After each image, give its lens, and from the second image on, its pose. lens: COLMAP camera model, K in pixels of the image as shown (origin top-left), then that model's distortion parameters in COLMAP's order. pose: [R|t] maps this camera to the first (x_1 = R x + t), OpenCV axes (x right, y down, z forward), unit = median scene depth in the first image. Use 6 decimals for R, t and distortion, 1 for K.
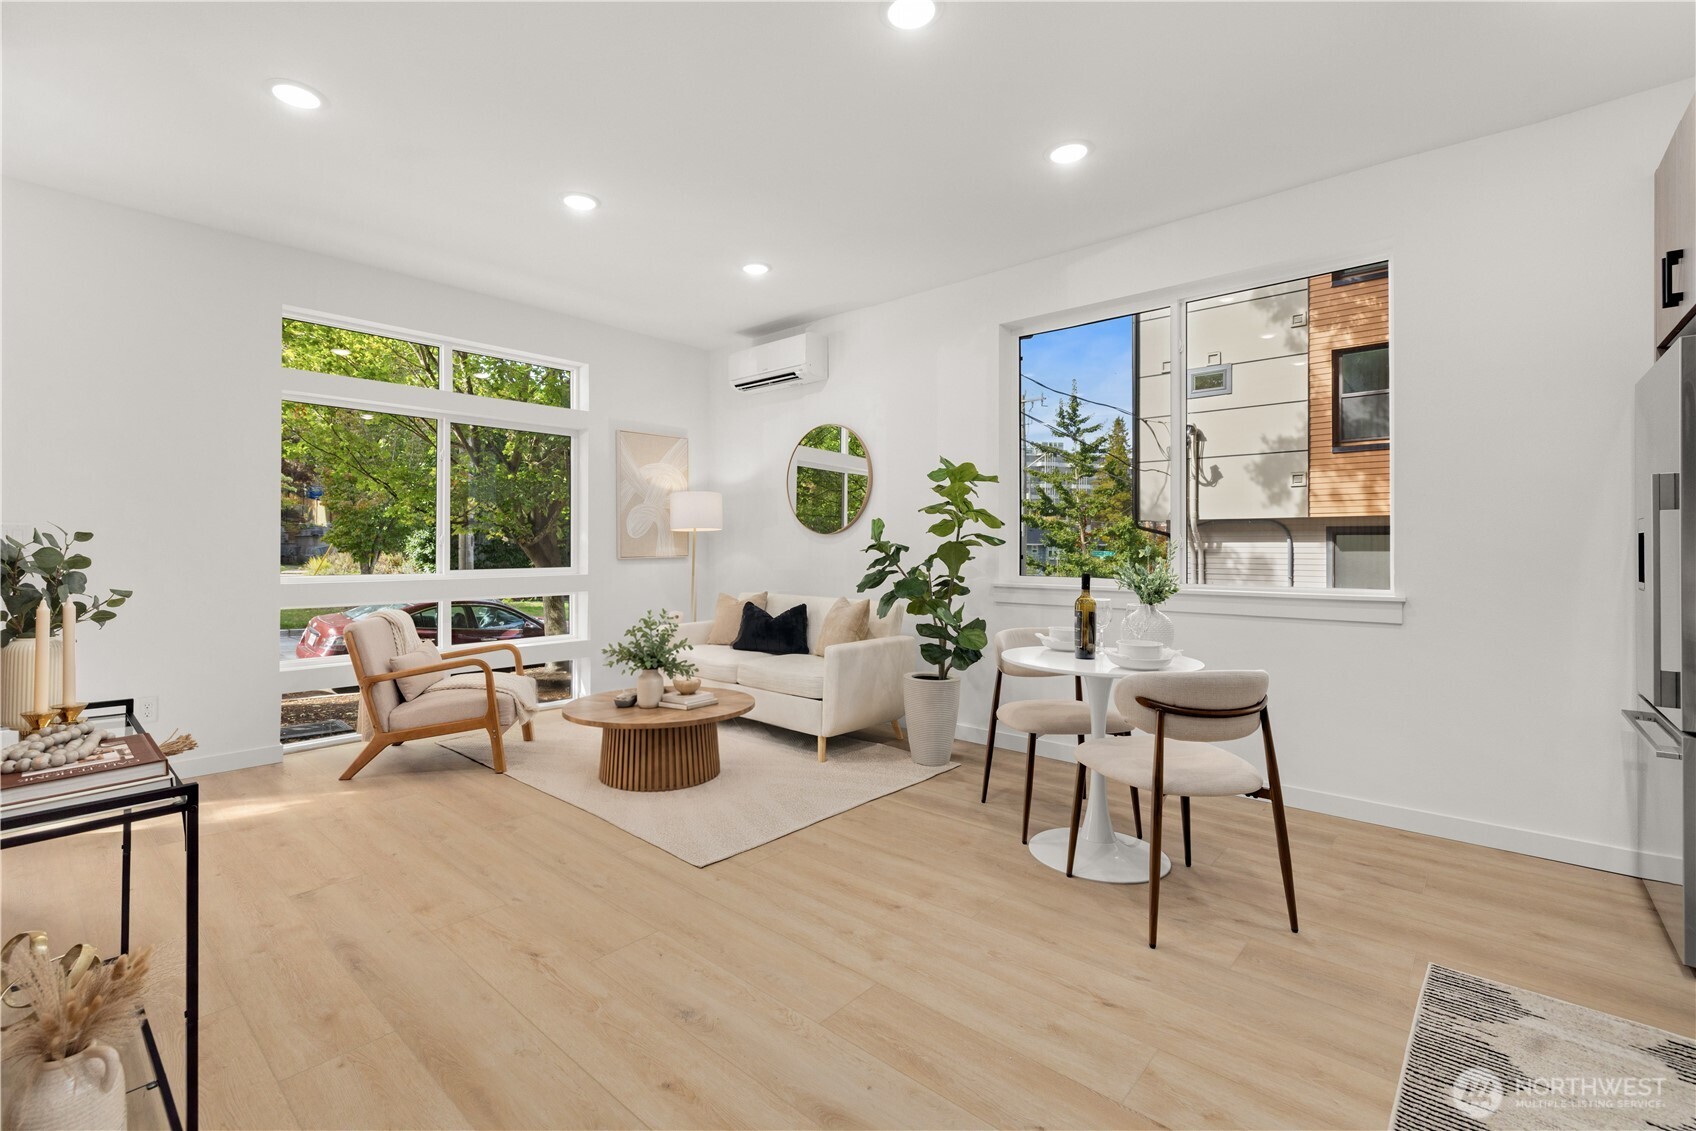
lens RADIAL K [[750.6, 0, 814.1], [0, 750.6, 547.7], [0, 0, 1]] dist [0.002487, 0.001245]
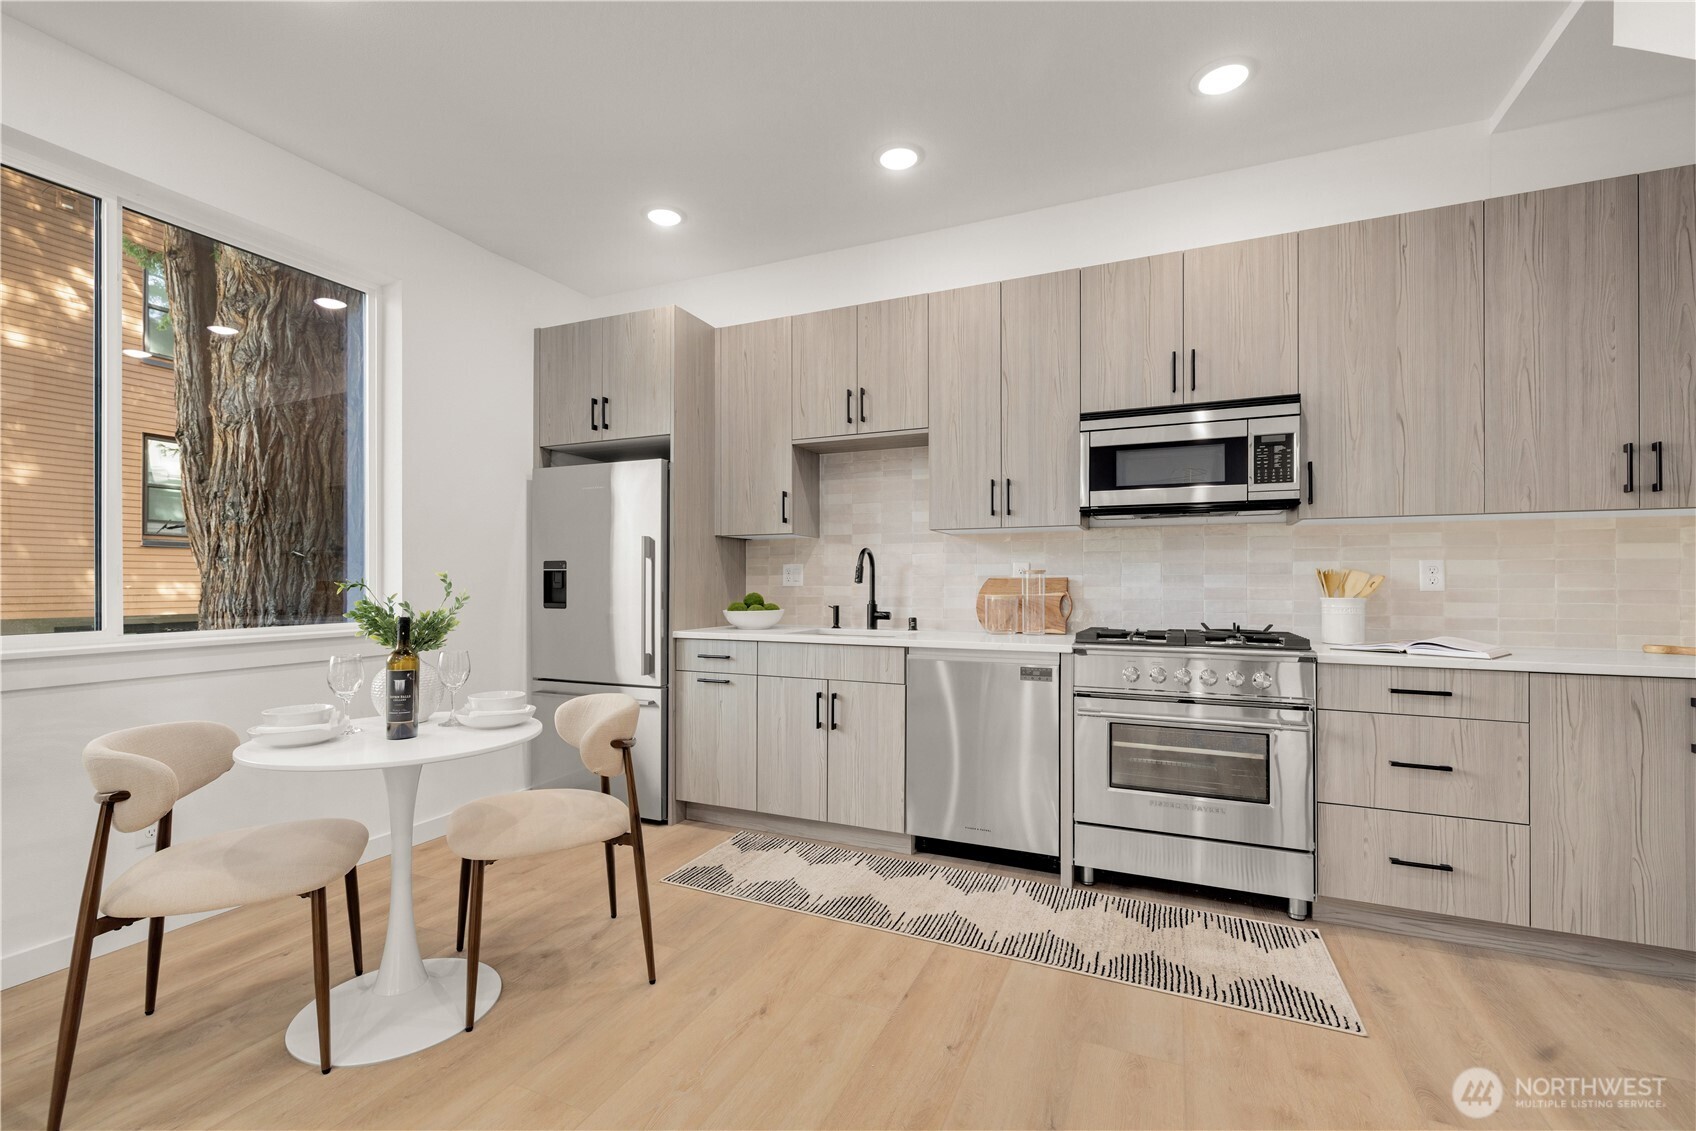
lens RADIAL K [[750.6, 0, 834.2], [0, 750.6, 574.2], [0, 0, 1]] dist [0.002487, 0.001245]
pose [[-0.315126, 0.006710, 0.949026, -0.259972], [0.000069, 0.999975, -0.007047, 0.000129], [-0.949050, -0.002156, -0.315119, 0.497212]]
